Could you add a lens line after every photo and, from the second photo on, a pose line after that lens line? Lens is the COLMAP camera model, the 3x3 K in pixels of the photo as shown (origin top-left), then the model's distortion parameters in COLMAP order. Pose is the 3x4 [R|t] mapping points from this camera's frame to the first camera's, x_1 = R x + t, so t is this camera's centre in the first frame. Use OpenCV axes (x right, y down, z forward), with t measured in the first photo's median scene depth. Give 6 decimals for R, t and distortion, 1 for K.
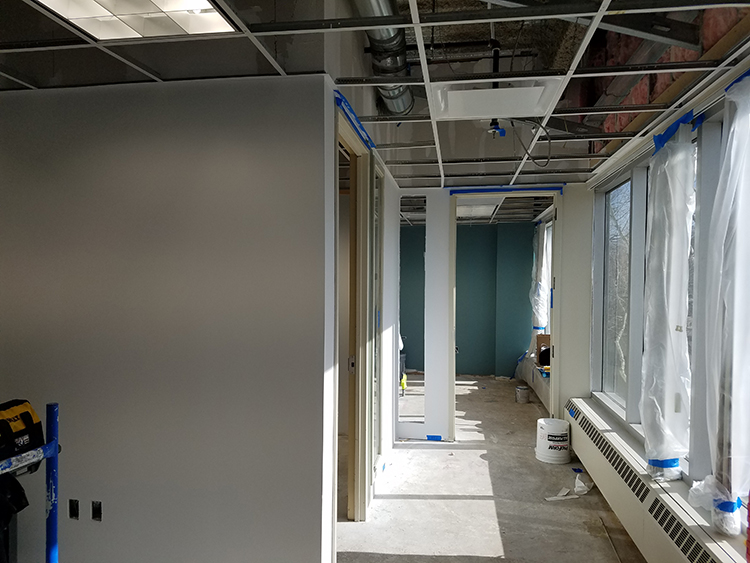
lens RADIAL K [[583.9, 0, 374.2], [0, 583.9, 282.8], [0, 0, 1]] dist [0.063842, -0.056024]
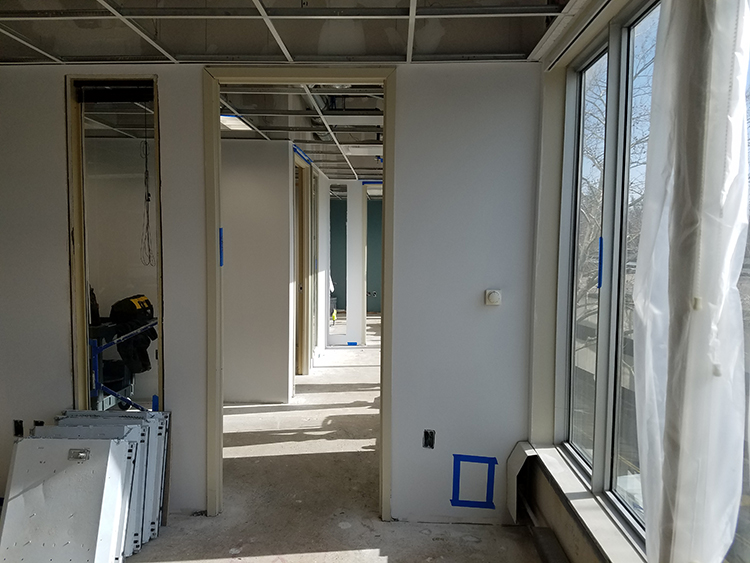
lens RADIAL K [[583.9, 0, 395.8], [0, 583.9, 291.8], [0, 0, 1]] dist [0.063842, -0.056024]
pose [[0.989400, -0.004188, 0.145158, -0.008302], [-0.007559, 0.996744, 0.080278, 0.006076], [-0.145022, -0.080524, 0.986146, -0.648620]]
